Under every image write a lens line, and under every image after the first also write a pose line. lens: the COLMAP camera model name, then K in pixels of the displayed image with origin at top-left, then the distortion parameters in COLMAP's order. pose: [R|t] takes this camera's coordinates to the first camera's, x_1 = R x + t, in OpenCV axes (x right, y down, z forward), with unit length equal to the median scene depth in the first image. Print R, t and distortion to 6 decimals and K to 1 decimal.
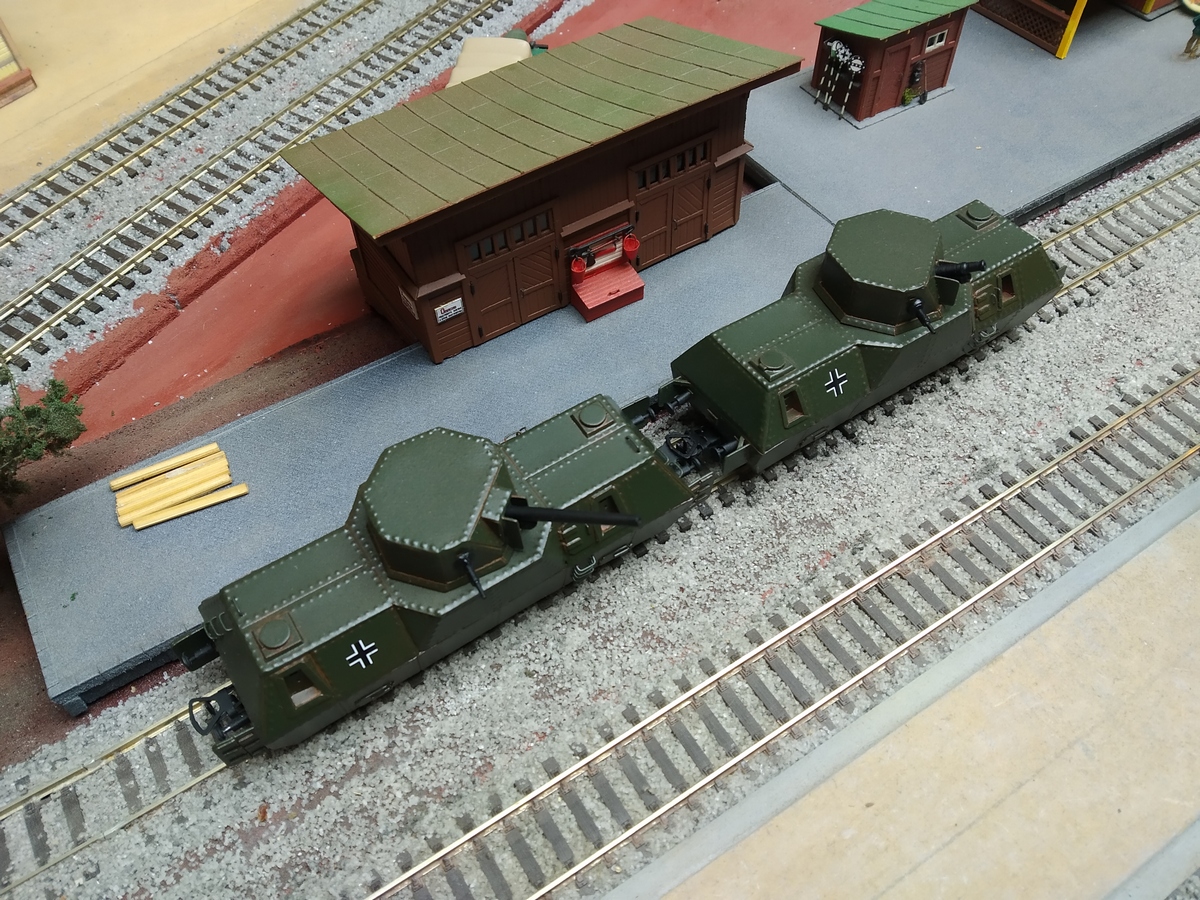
lens RADIAL K [[939.2, 0, 600.0], [0, 939.2, 450.0], [0, 0, 1]] dist [0.025226, -0.078096]
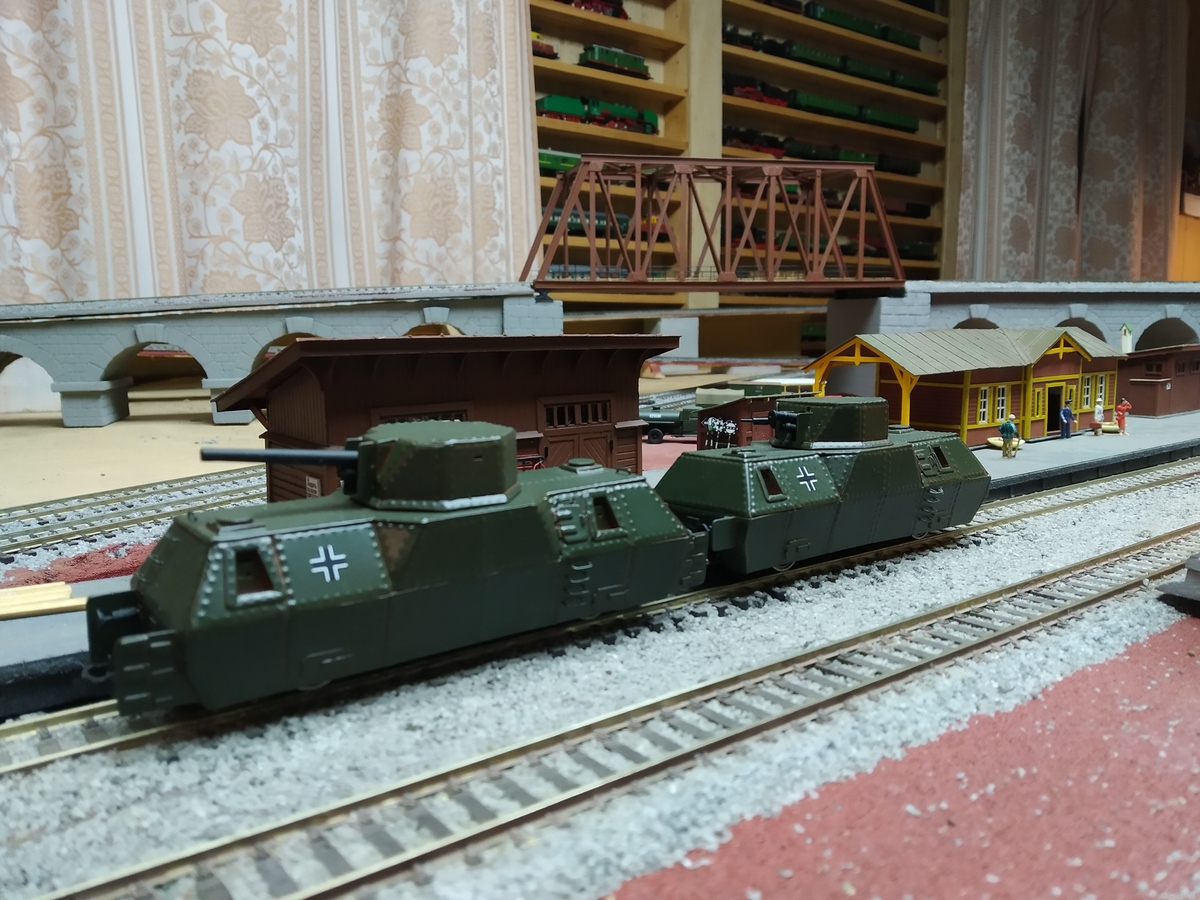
lens RADIAL K [[939.2, 0, 600.0], [0, 939.2, 450.0], [0, 0, 1]] dist [0.025226, -0.078096]
pose [[0.995606, 0.009940, 0.093116, 0.001333], [0.058232, 0.713004, -0.698738, 0.456780], [-0.073338, 0.701090, 0.709292, 0.223424]]
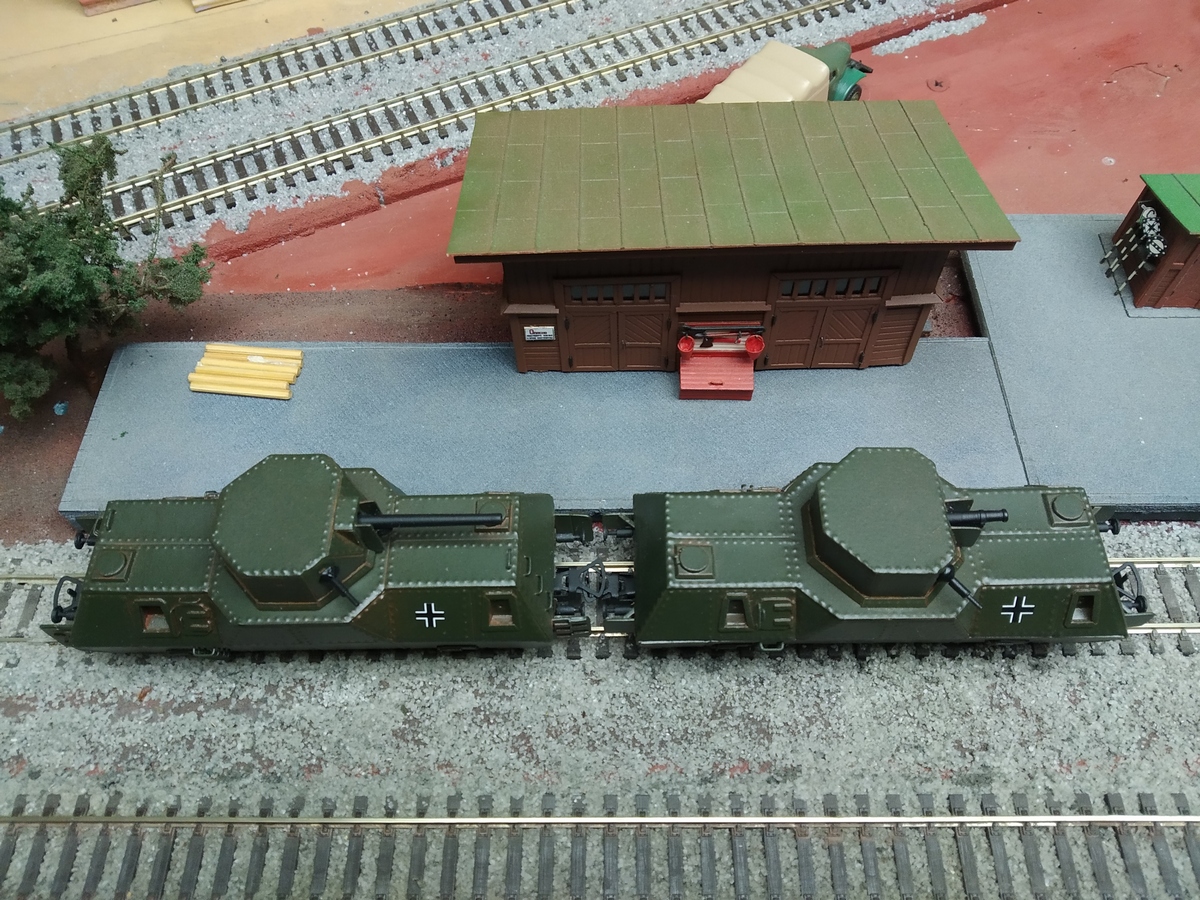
lens RADIAL K [[944.1, 0, 600.0], [0, 944.1, 450.0], [0, 0, 1]] dist [0.002331, -0.030485]
pose [[0.842055, 0.460675, -0.280574, 0.193396], [-0.428192, 0.887233, 0.171664, -0.205169], [0.328016, -0.024411, 0.944357, 0.083277]]
